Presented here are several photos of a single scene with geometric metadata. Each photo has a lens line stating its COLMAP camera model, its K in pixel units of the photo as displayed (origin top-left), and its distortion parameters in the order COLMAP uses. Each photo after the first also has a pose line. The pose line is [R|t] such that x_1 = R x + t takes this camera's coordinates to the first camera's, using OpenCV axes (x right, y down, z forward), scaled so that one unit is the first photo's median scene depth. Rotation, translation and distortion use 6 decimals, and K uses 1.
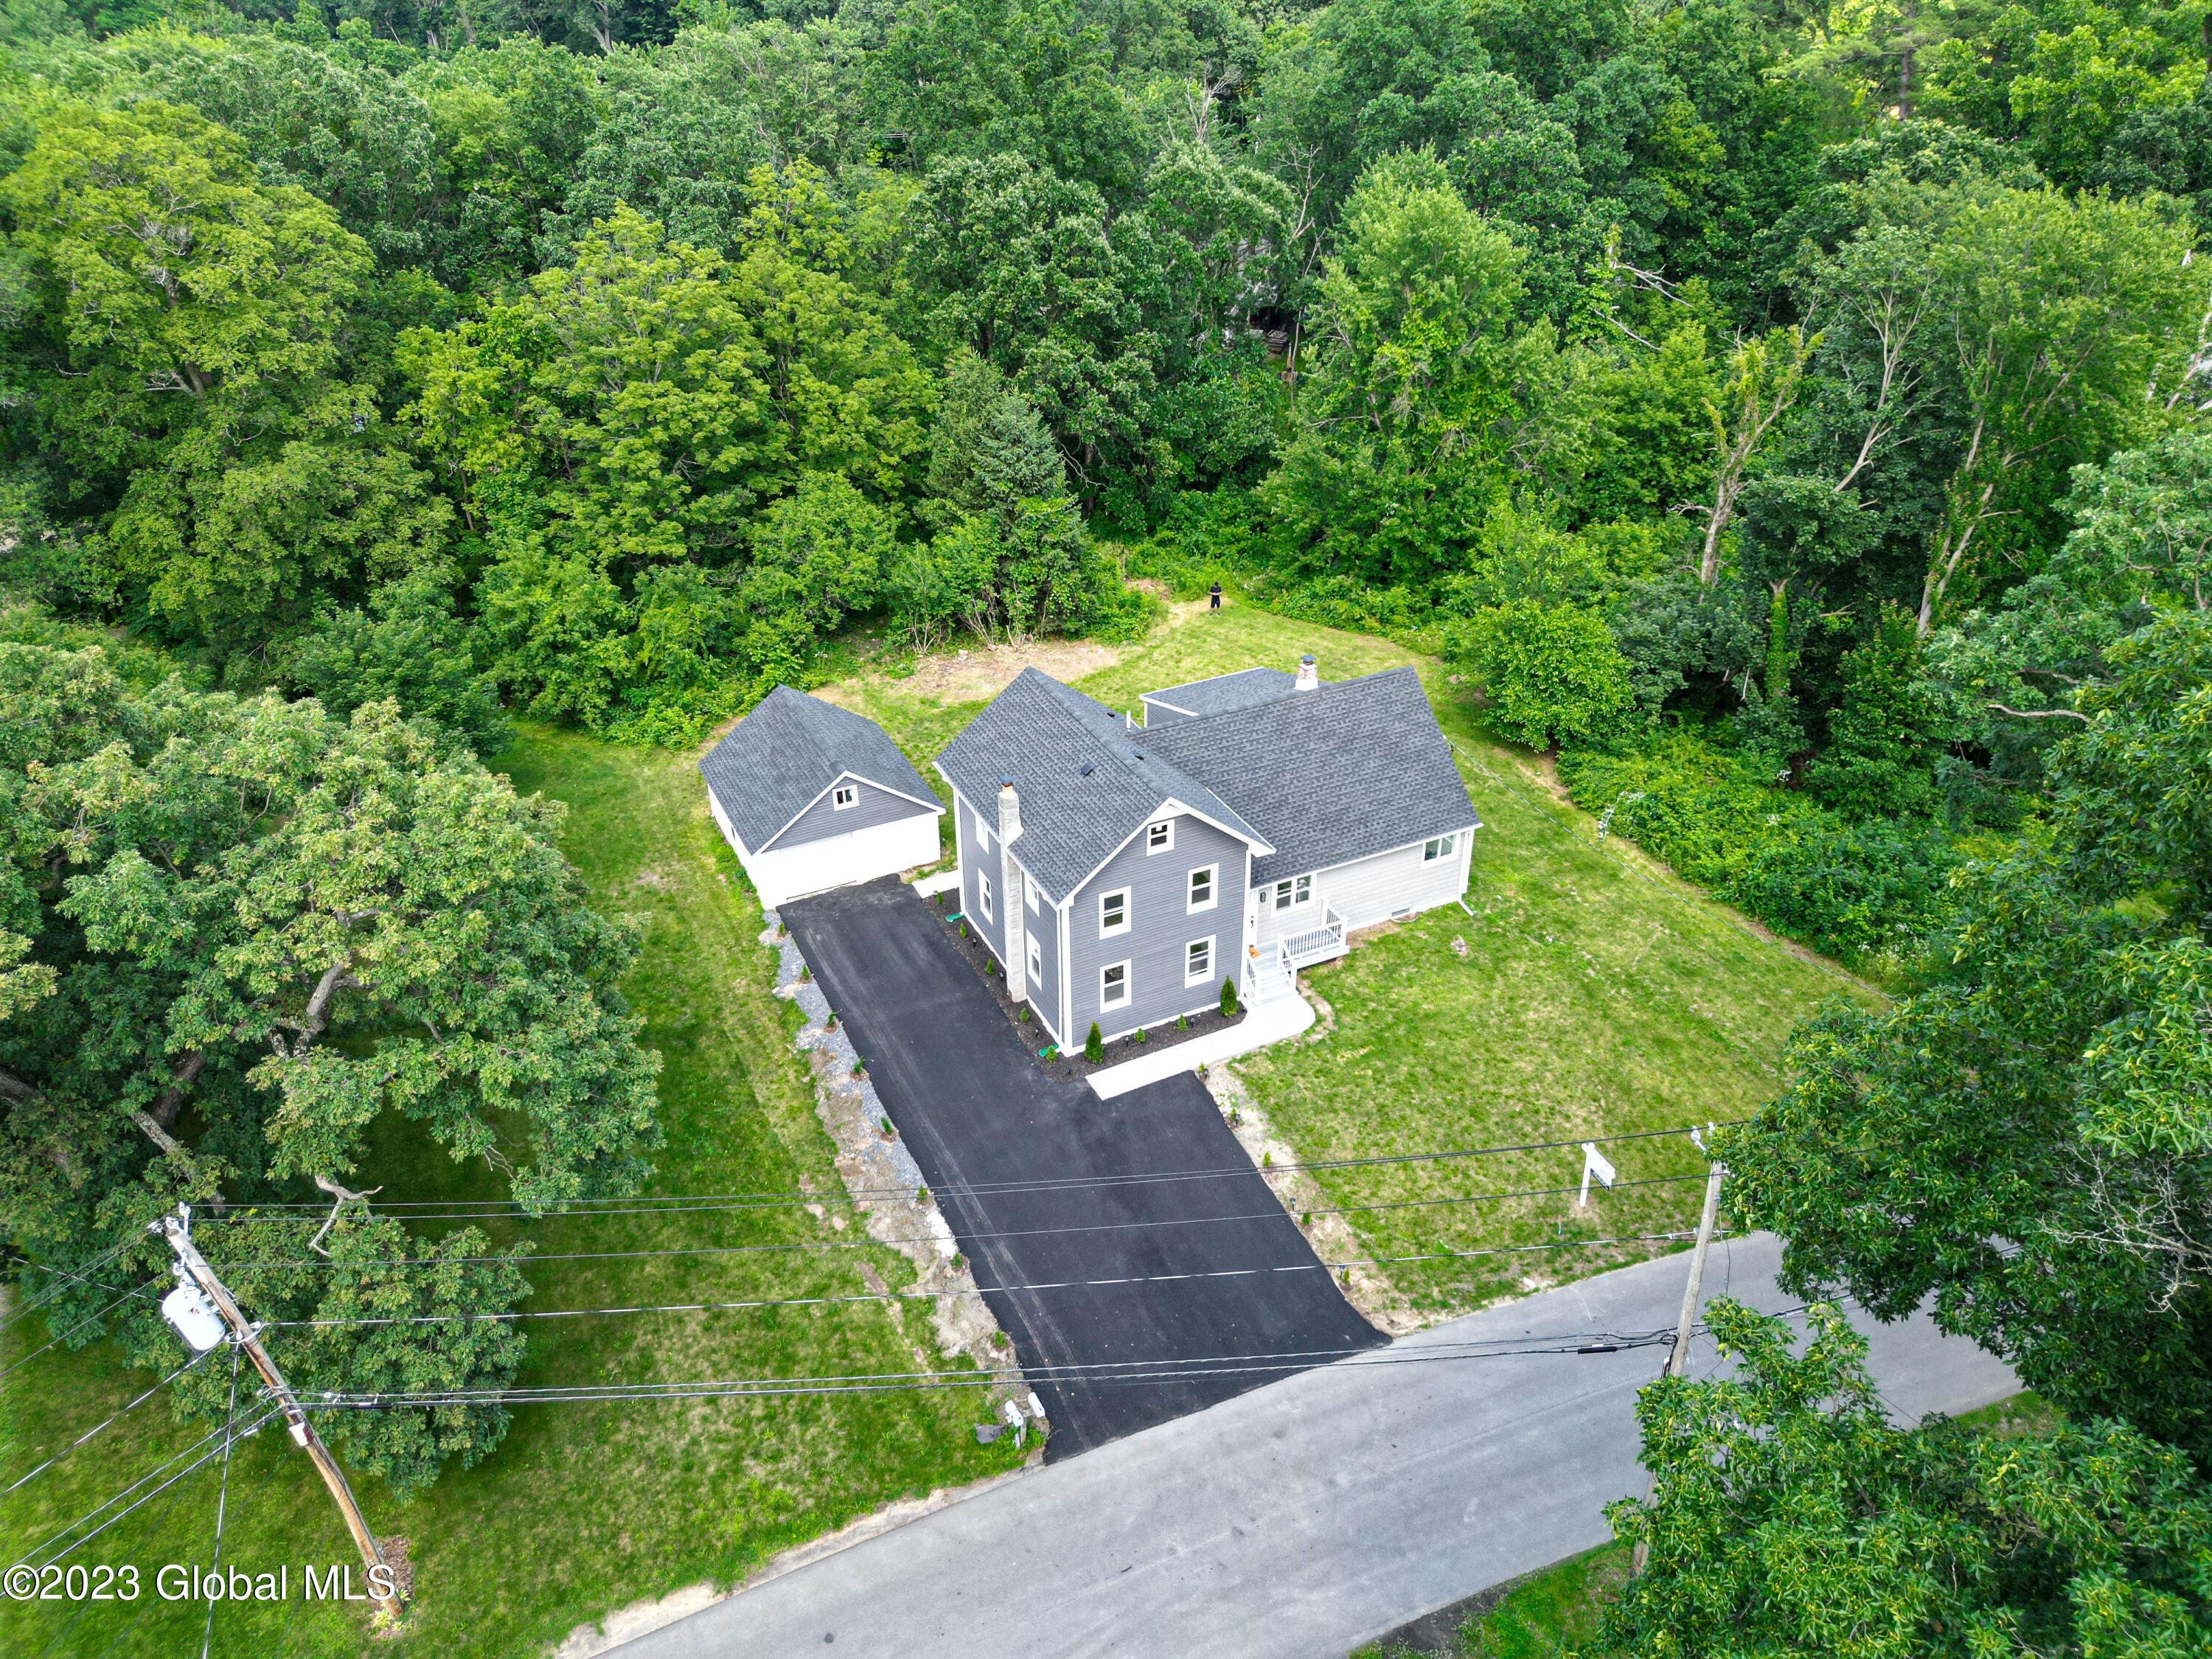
lens RADIAL K [[1562.8, 0, 1104.2], [0, 1562.8, 820.9], [0, 0, 1]] dist [0.069518, -0.066451]
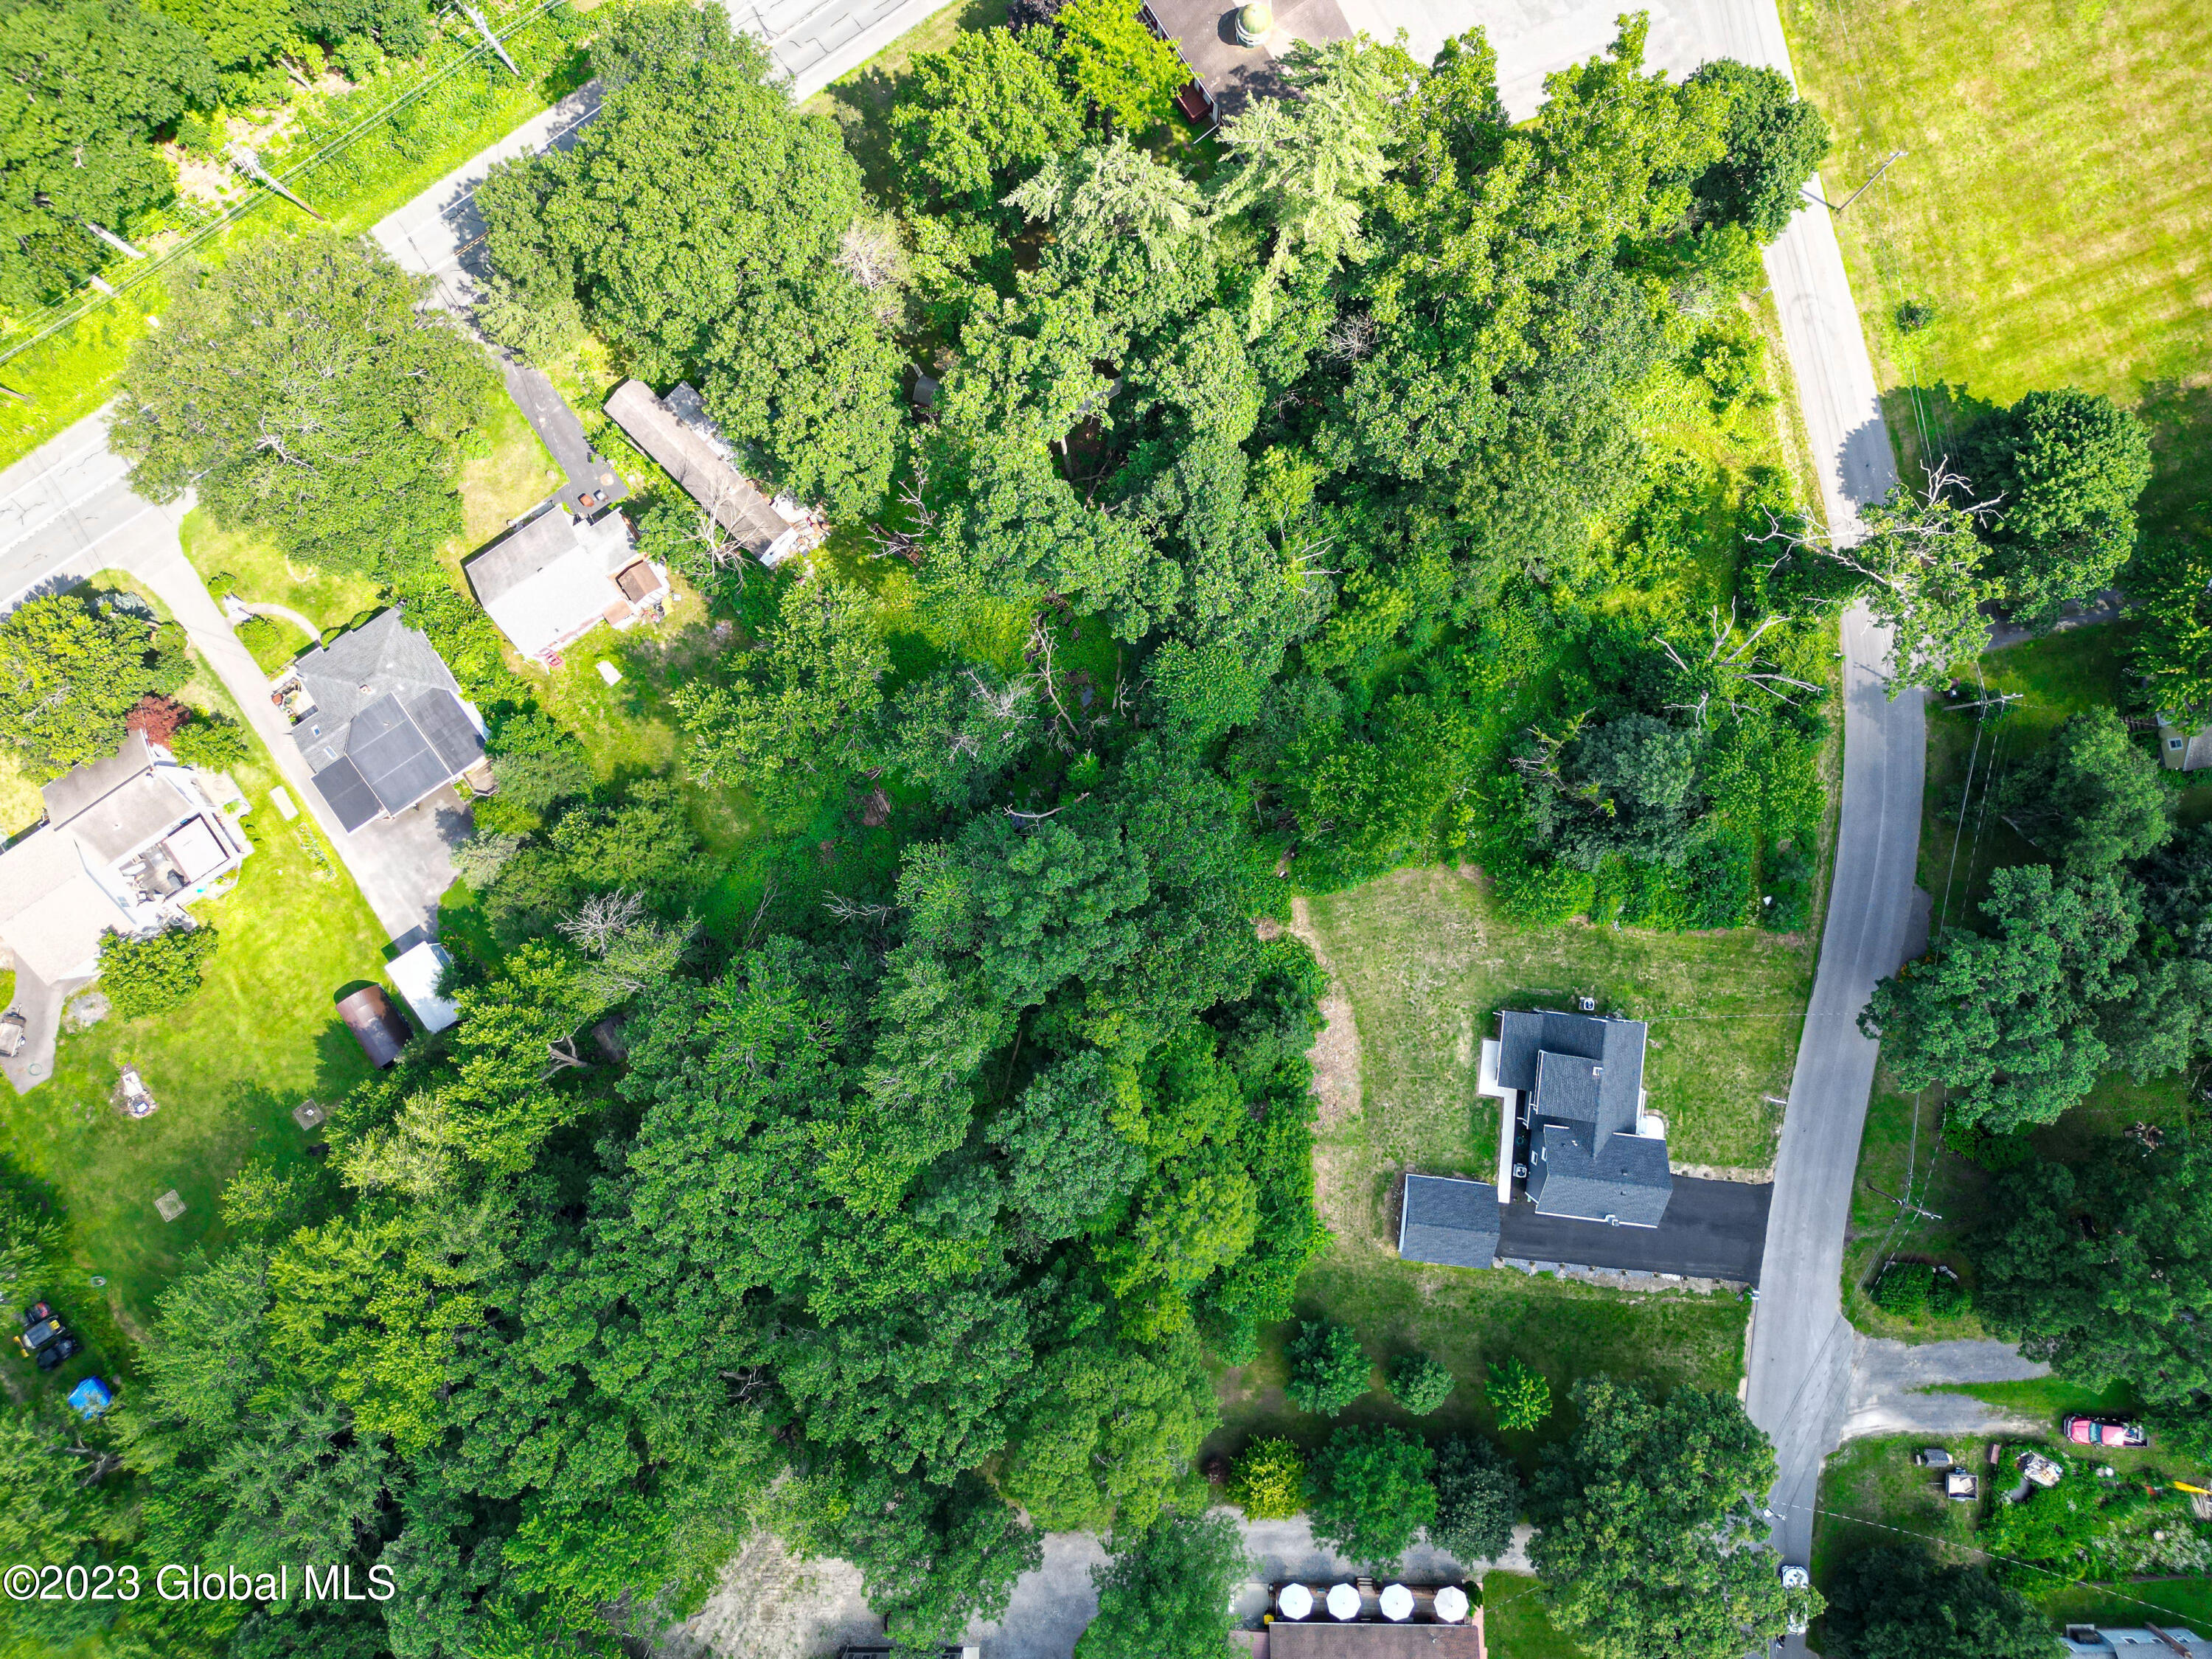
lens RADIAL K [[1562.8, 0, 1104.2], [0, 1562.8, 820.9], [0, 0, 1]] dist [0.069518, -0.066451]
pose [[0.532908, -0.846032, 0.015480, 0.014716], [0.434805, 0.289482, 0.852728, -2.823225], [-0.725916, -0.447695, 0.522126, 0.496613]]
